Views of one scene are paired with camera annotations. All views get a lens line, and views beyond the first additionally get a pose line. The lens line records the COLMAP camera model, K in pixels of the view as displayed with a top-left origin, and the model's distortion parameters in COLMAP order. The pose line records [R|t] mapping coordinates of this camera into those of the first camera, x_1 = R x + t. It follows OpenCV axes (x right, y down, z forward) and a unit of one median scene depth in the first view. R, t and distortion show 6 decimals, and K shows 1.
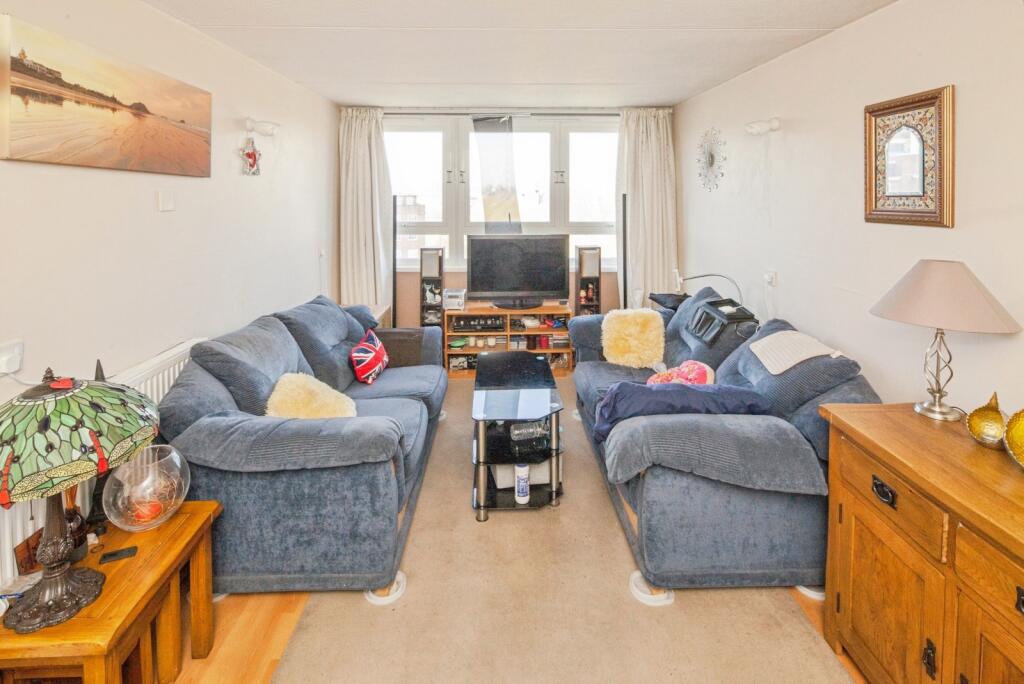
lens RADIAL K [[502.7, 0, 511.8], [0, 502.7, 201.6], [0, 0, 1]] dist [0.000527, -0.002058]
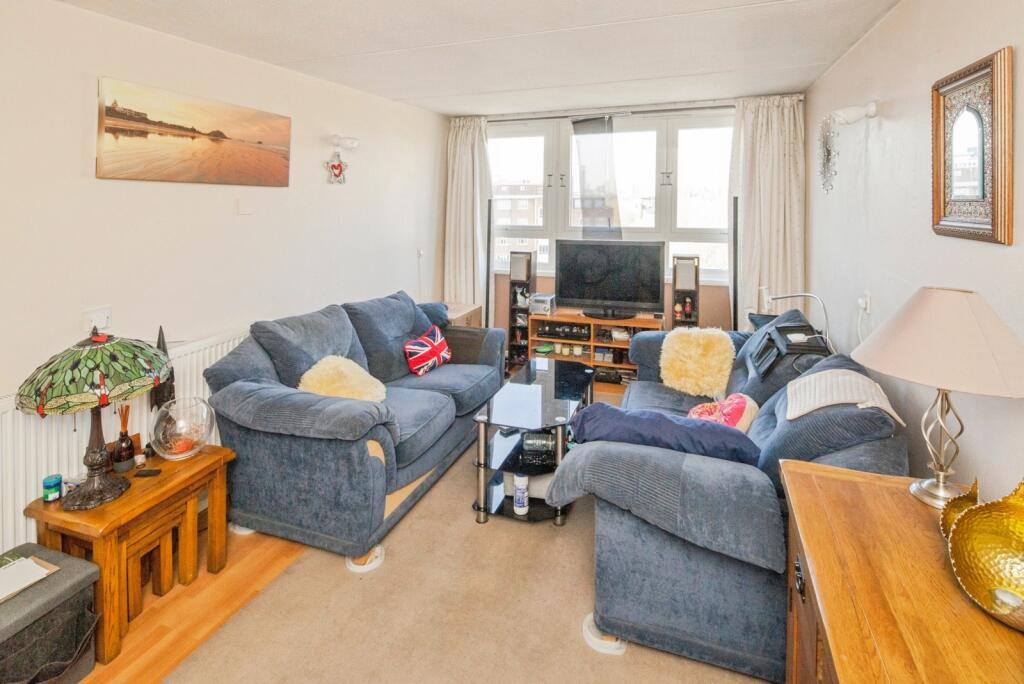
lens RADIAL K [[519.3, 0, 513.1], [0, 519.3, 193.1], [0, 0, 1]] dist [0.002961, -0.001120]
pose [[0.928293, -0.009087, -0.371739, 0.322982], [0.001197, 0.999769, -0.021449, -0.004585], [0.371848, 0.019466, 0.928089, 0.032219]]
